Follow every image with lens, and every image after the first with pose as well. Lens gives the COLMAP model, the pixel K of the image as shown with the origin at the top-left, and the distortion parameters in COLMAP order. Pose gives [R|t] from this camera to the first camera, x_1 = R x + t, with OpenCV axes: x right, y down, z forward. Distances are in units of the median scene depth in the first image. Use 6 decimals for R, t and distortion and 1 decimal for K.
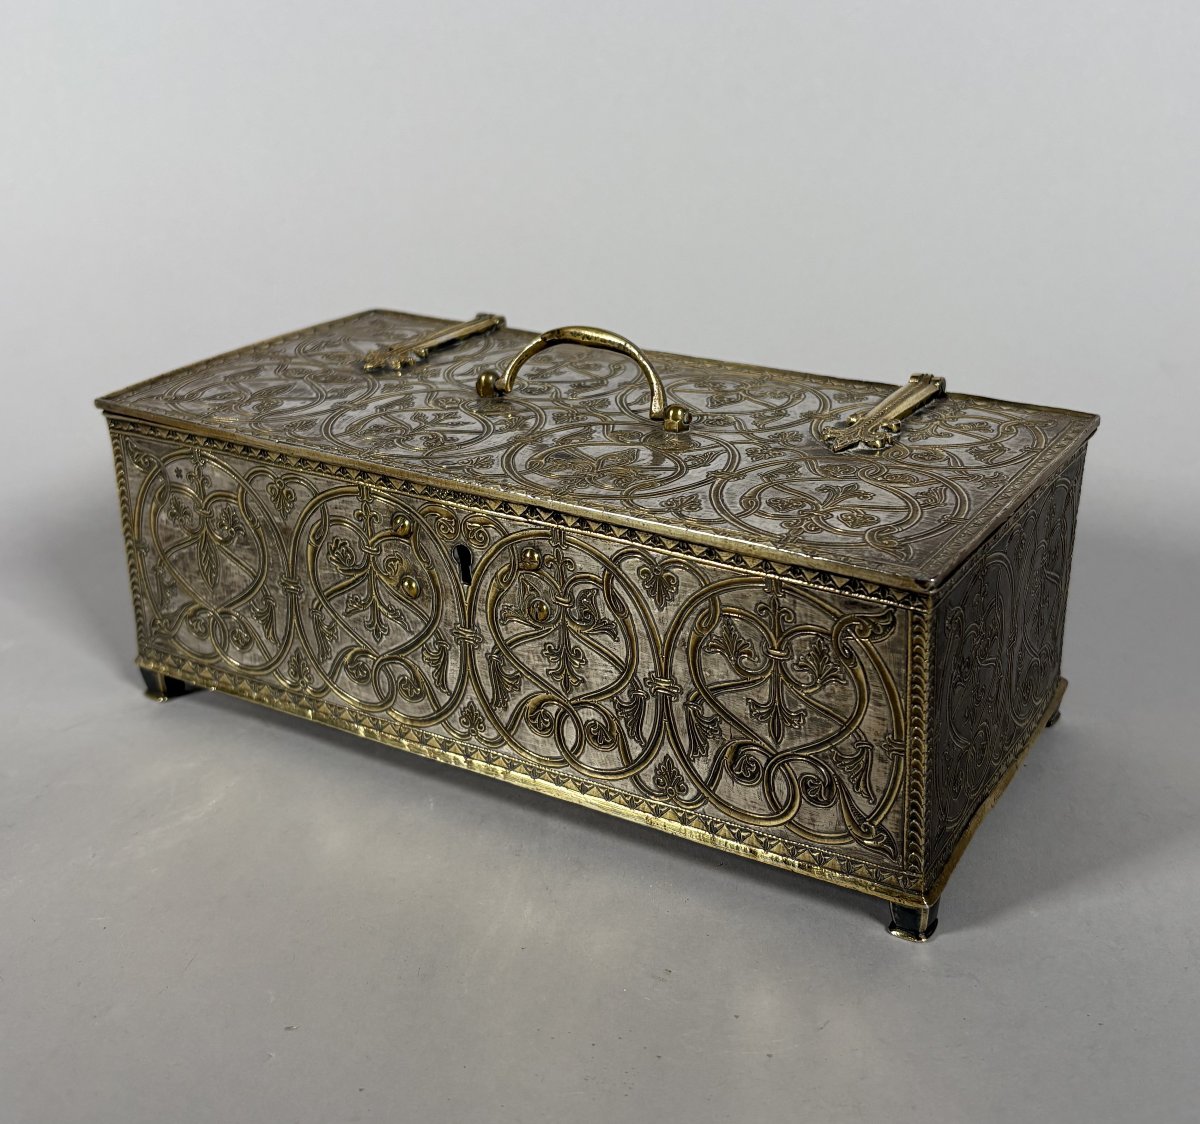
lens RADIAL K [[1579.4, 0, 600.0], [0, 1579.4, 562.0], [0, 0, 1]] dist [0.018781, -0.004353]
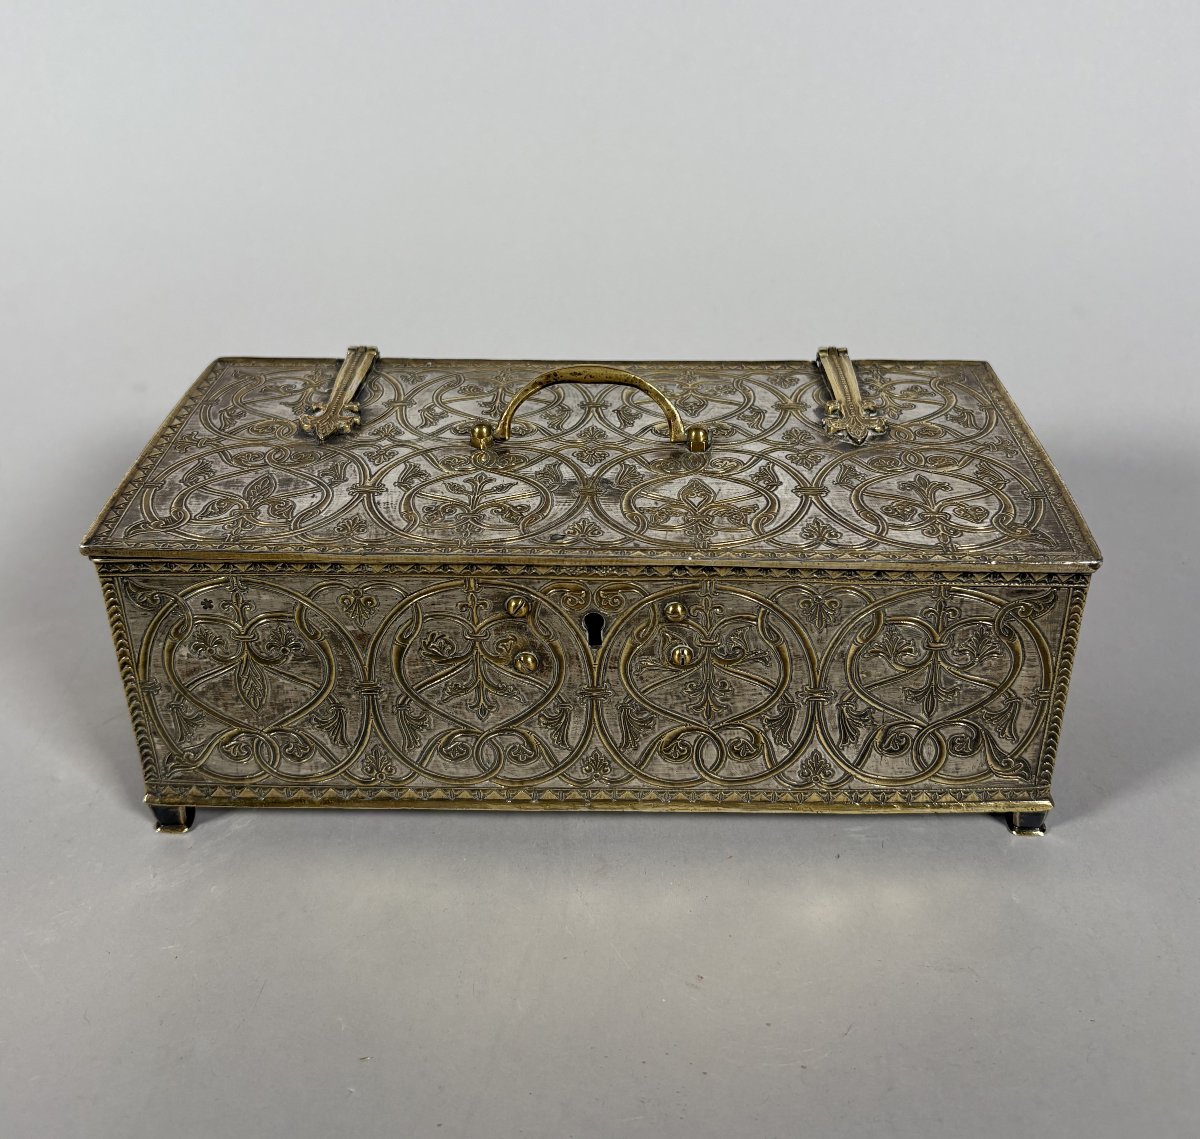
lens RADIAL K [[1363.9, 0, 600.0], [0, 1363.9, 569.5], [0, 0, 1]] dist [-0.003196, -0.023221]
pose [[0.864374, -0.251717, 0.435311, -0.444573], [0.191290, 0.965205, 0.178292, -0.187769], [-0.465043, -0.070840, 0.882449, 0.220491]]
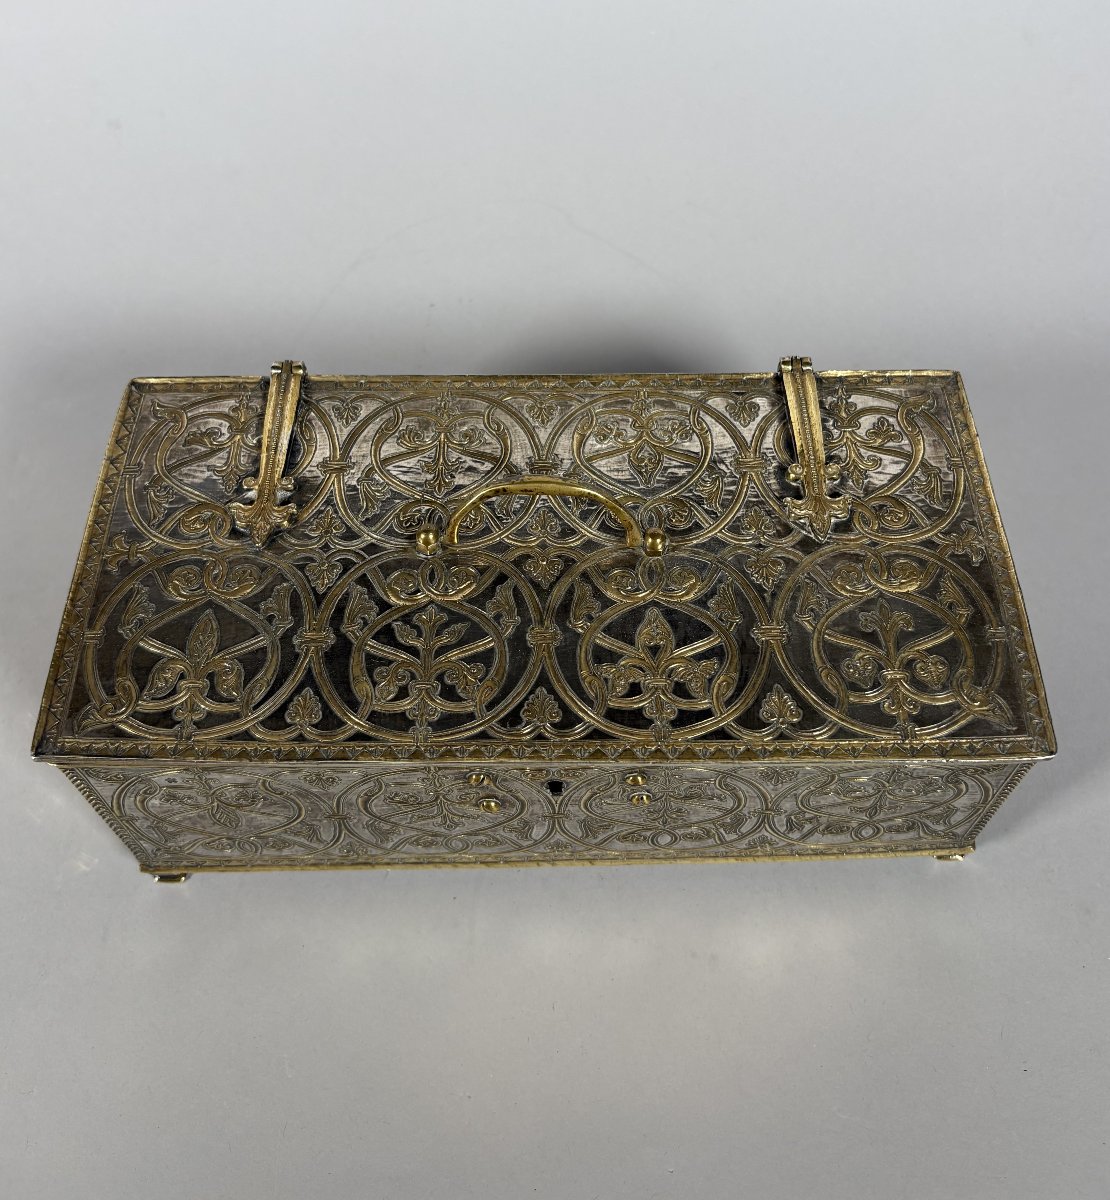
lens RADIAL K [[1201.3, 0, 576.2], [0, 1201.3, 542.1], [0, 0, 1]] dist [-0.046605, -0.010635]
pose [[0.842707, -0.442212, 0.307072, -0.238945], [0.202229, 0.788610, 0.580688, -0.567376], [-0.498947, -0.427251, 0.753995, 0.456765]]
